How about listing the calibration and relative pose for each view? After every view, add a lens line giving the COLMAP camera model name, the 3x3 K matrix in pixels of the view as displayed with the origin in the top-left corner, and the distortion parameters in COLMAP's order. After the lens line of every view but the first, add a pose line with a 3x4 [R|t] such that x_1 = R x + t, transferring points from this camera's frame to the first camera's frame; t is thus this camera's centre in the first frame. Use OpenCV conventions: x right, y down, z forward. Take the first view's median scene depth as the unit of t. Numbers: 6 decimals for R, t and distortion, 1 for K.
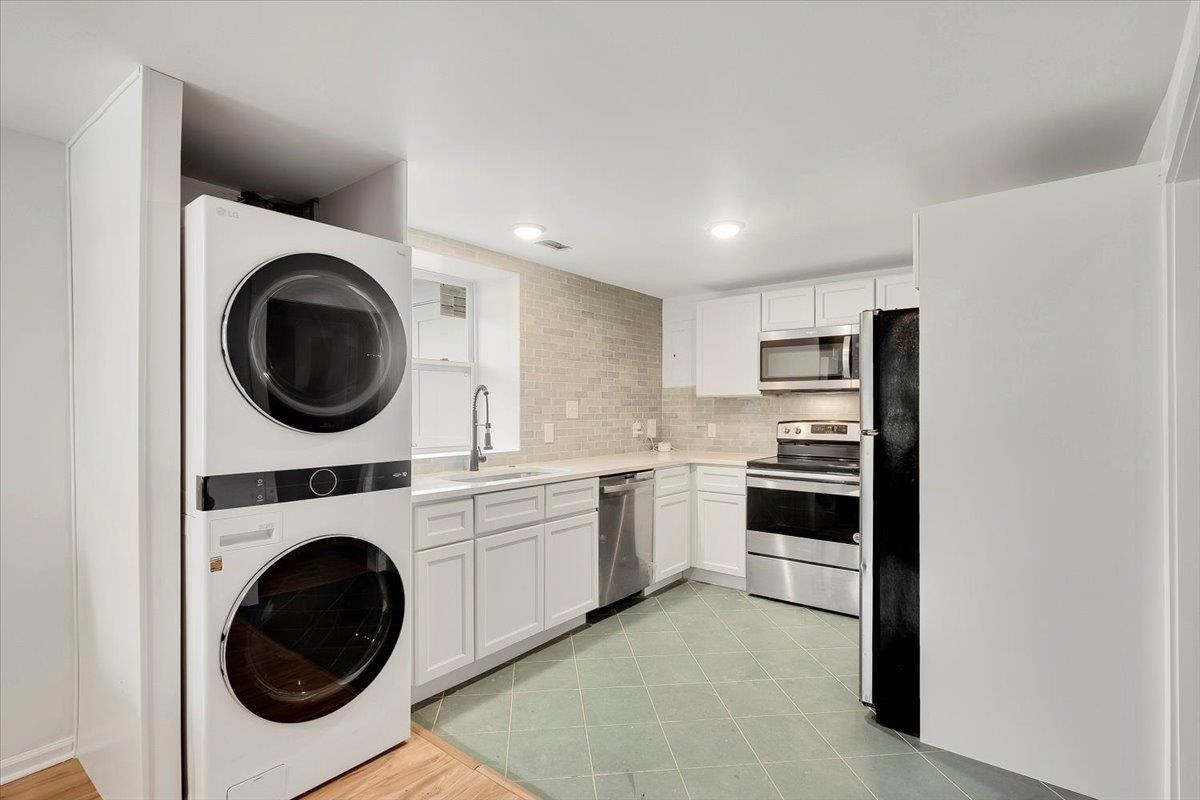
lens RADIAL K [[556.7, 0, 604.5], [0, 556.7, 406.2], [0, 0, 1]] dist [0.000514, -0.000002]
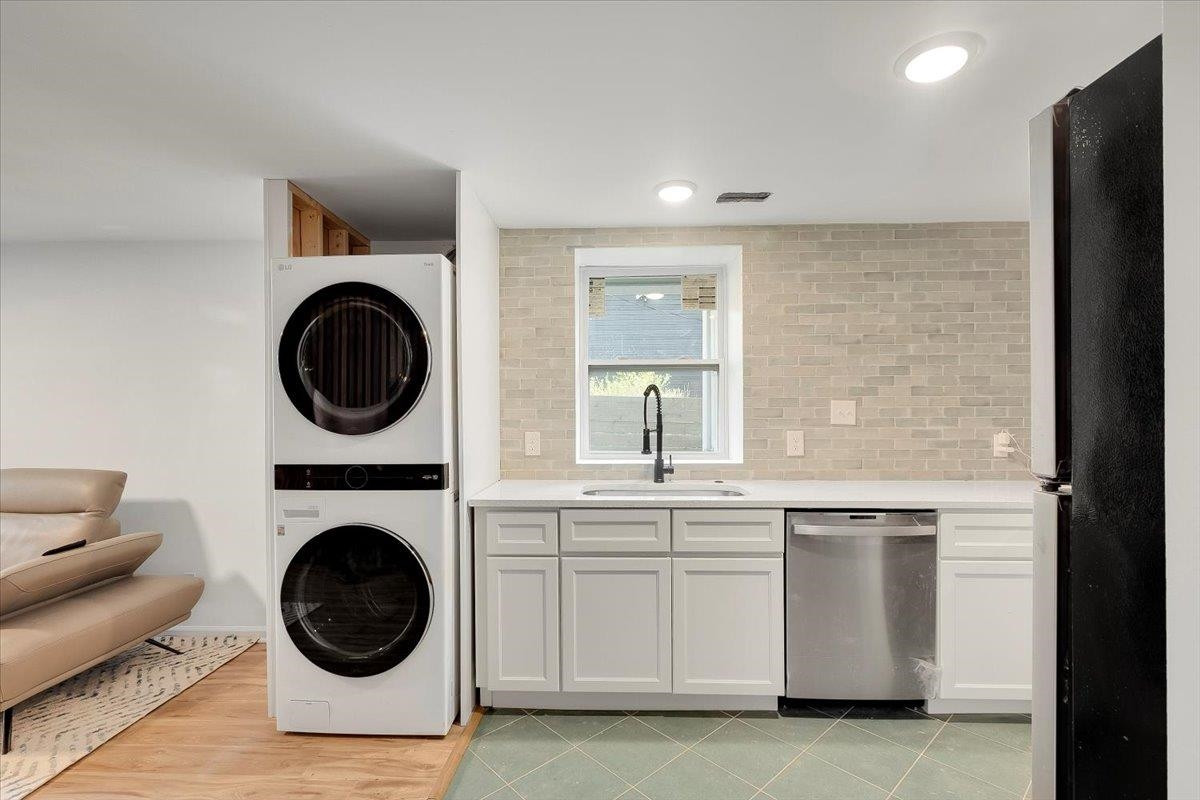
lens RADIAL K [[540.0, 0, 601.3], [0, 540.0, 409.4], [0, 0, 1]] dist [0.002165, 0.000094]
pose [[0.597440, -0.003532, -0.801906, 0.334493], [0.007891, 0.999968, 0.001475, -0.001596], [0.801875, -0.007209, 0.597448, 0.345492]]
